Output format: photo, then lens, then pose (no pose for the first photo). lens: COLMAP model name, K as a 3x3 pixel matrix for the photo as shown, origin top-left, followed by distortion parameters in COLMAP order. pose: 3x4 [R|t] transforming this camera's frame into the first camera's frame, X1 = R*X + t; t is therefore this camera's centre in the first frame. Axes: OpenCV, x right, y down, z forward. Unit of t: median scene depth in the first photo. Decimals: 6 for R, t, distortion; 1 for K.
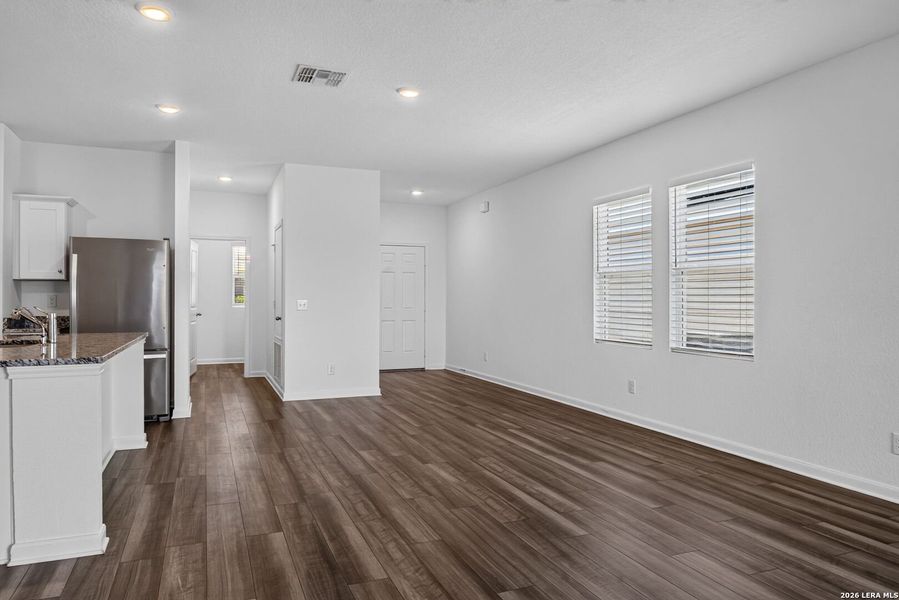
lens RADIAL K [[605.1, 0, 449.7], [0, 605.1, 304.8], [0, 0, 1]] dist [0.008741, -0.004795]
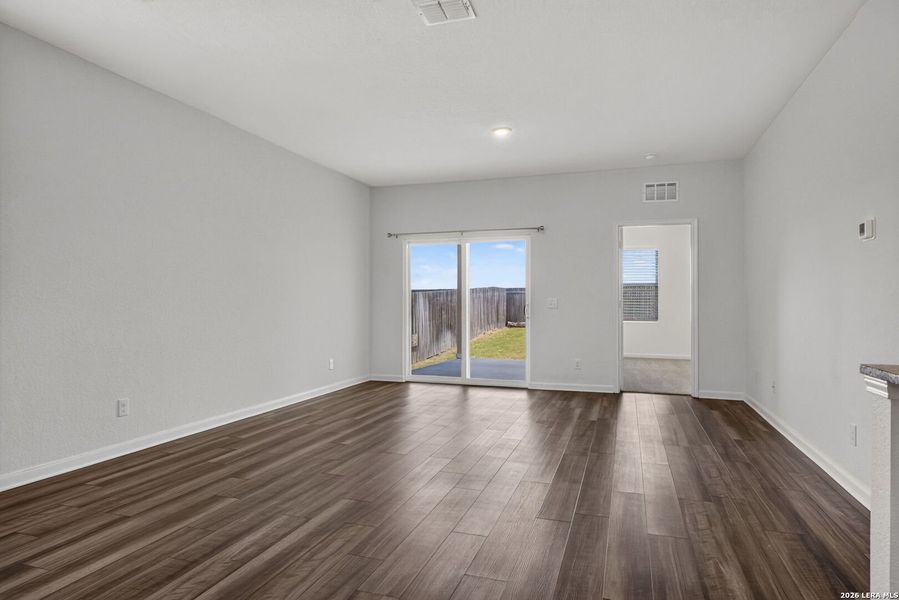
lens RADIAL K [[534.3, 0, 447.3], [0, 534.3, 295.2], [0, 0, 1]] dist [0.002016, -0.004206]
pose [[-0.760079, 0.005951, 0.649804, -0.465384], [0.002069, 0.999975, -0.006738, 0.007230], [-0.649828, -0.003777, -0.760072, 1.353999]]
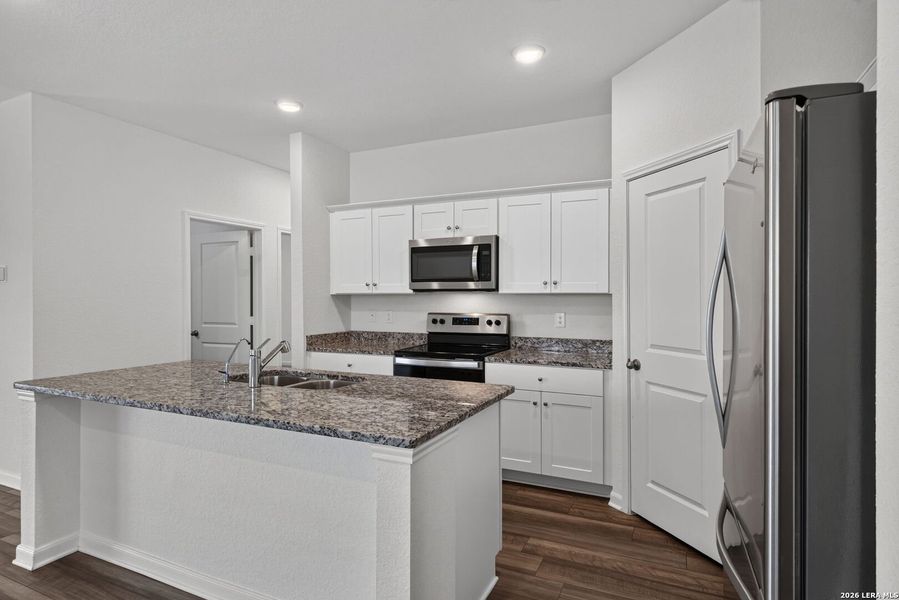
lens RADIAL K [[489.8, 0, 453.3], [0, 489.8, 295.3], [0, 0, 1]] dist [0.009642, -0.003469]
pose [[-0.730636, -0.003099, -0.682760, -0.414067], [-0.006219, 0.999978, 0.002116, -0.059495], [0.682739, 0.005792, -0.730640, 1.663839]]
